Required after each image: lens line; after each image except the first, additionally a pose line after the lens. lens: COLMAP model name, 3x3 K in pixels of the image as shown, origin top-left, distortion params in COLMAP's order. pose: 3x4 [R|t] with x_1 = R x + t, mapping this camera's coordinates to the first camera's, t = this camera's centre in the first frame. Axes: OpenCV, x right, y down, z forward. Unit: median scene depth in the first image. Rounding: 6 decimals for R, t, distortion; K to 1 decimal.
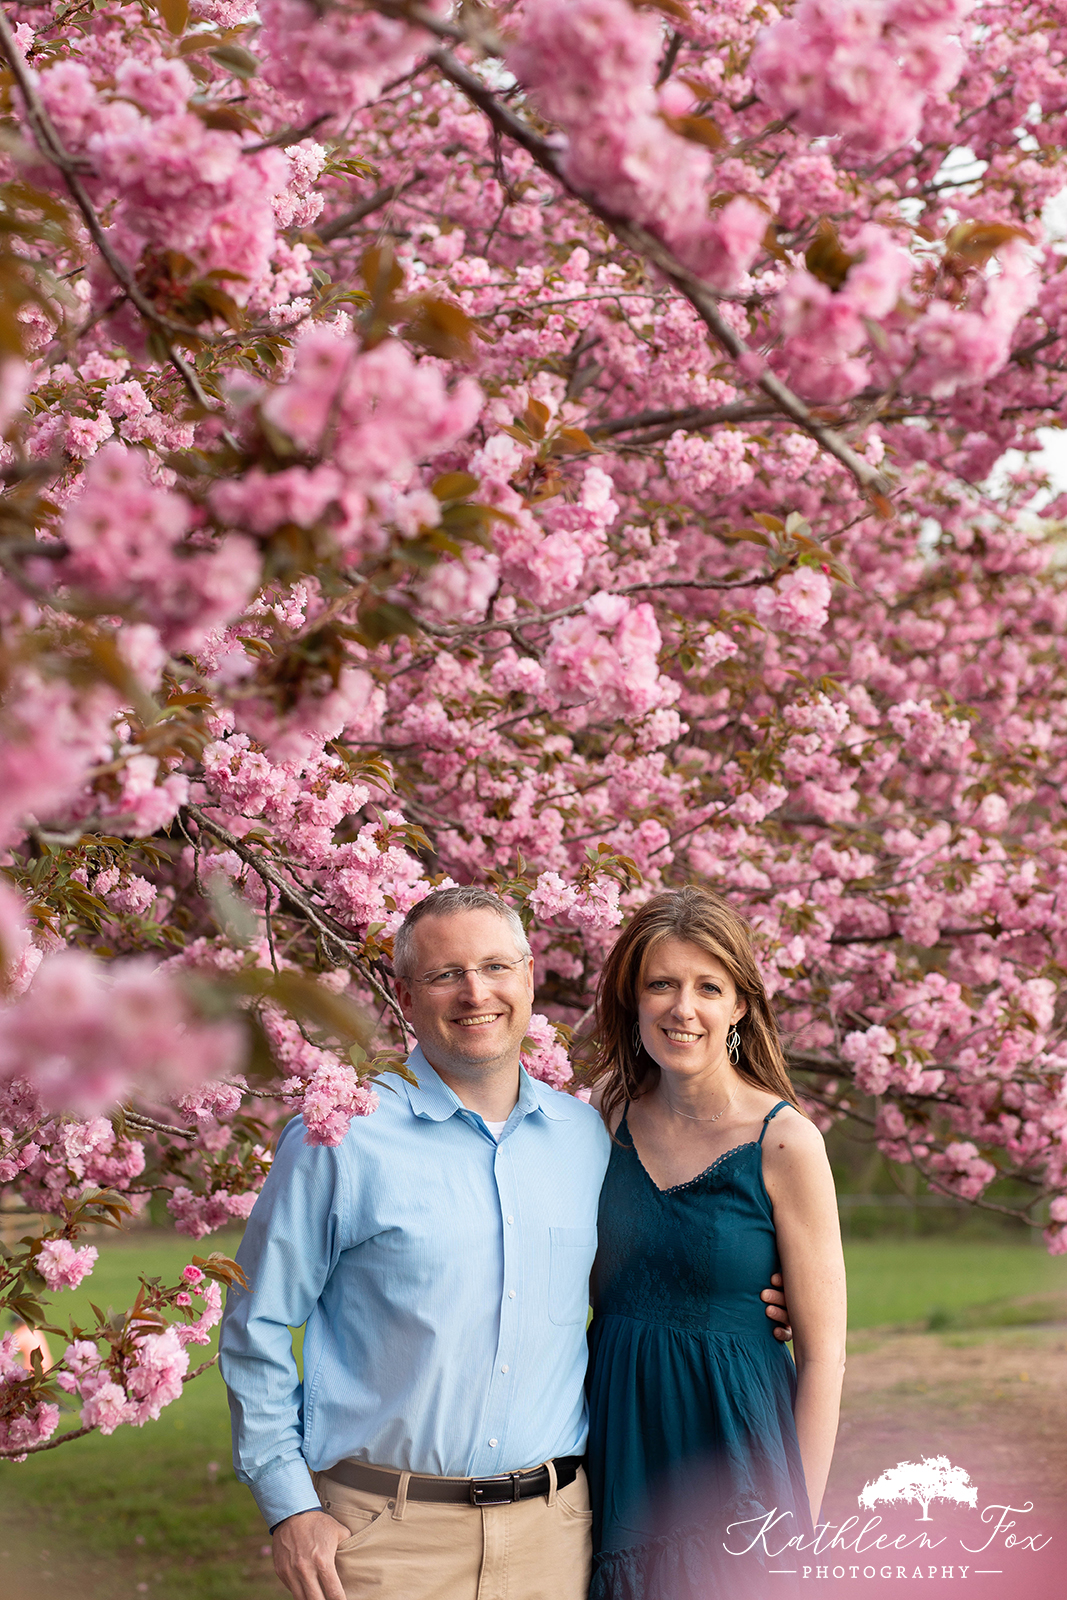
lens RADIAL K [[3797.5, 0, 535.2], [0, 3797.5, 772.1], [0, 0, 1]] dist [0.104949, 0.686745]
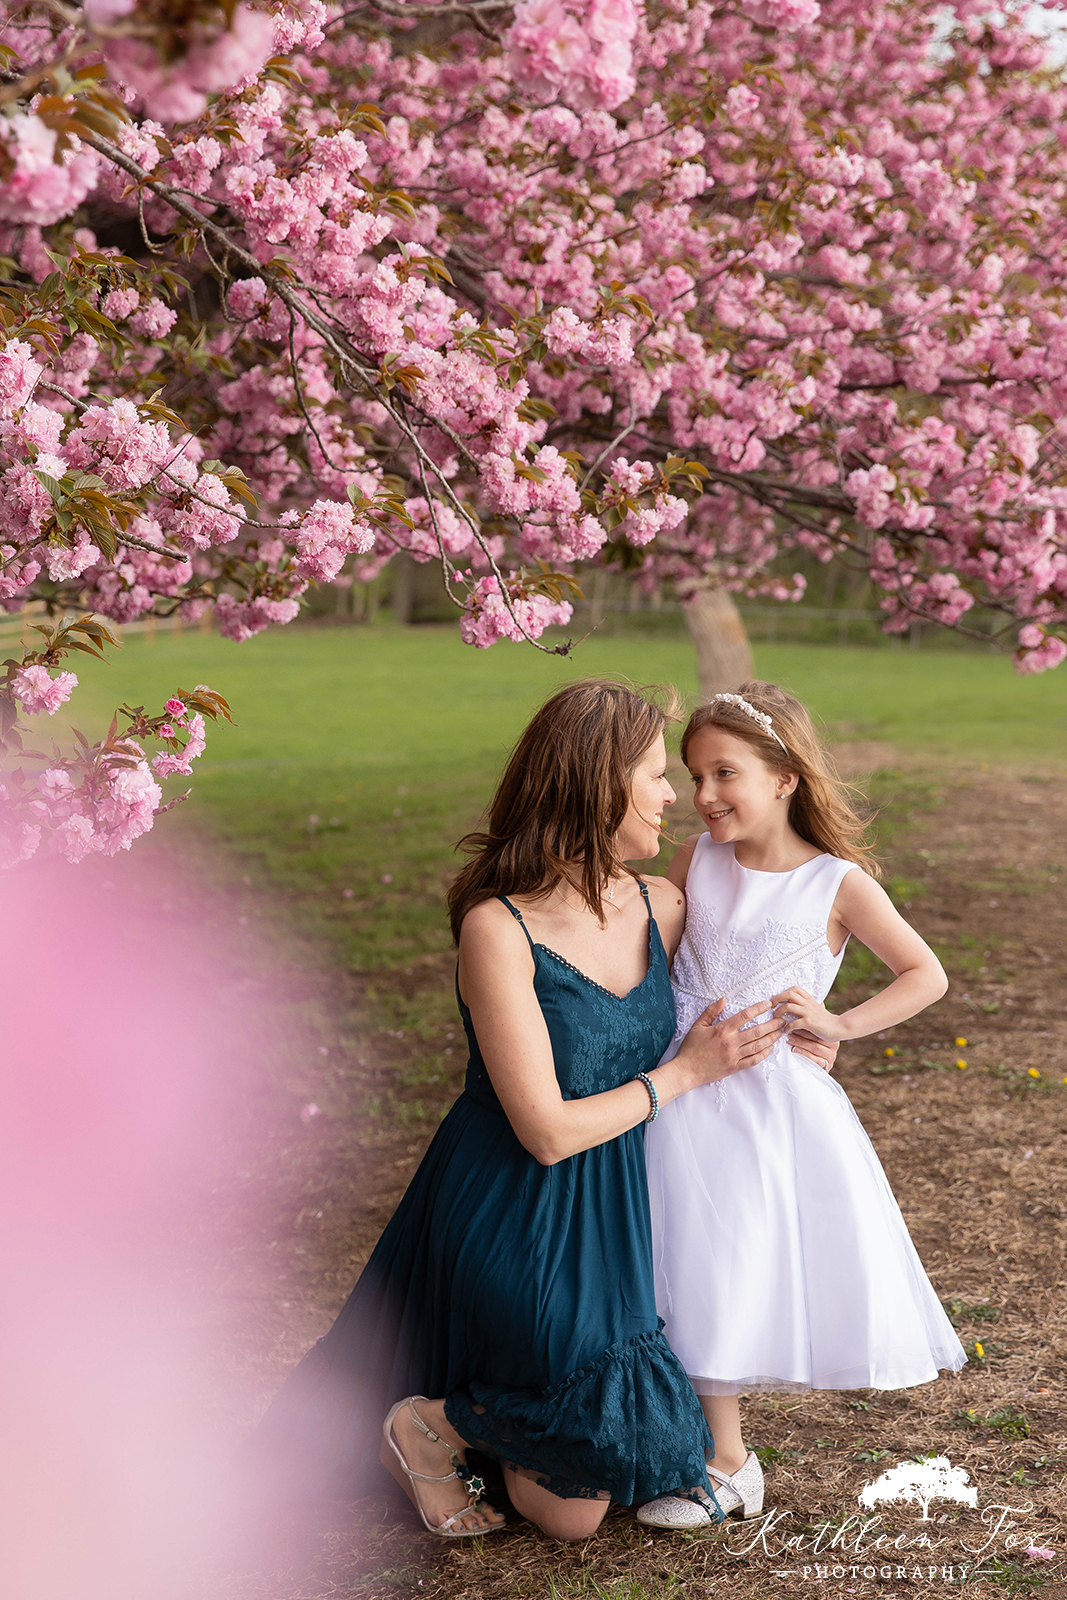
lens RADIAL K [[2984.3, 0, 582.3], [0, 2984.3, 803.5], [0, 0, 1]] dist [0.030152, 0.303000]
pose [[0.999448, 0.032944, -0.004227, 0.012916], [-0.031630, 0.982885, 0.181483, 0.008821], [0.010133, -0.181250, 0.983385, 0.140024]]
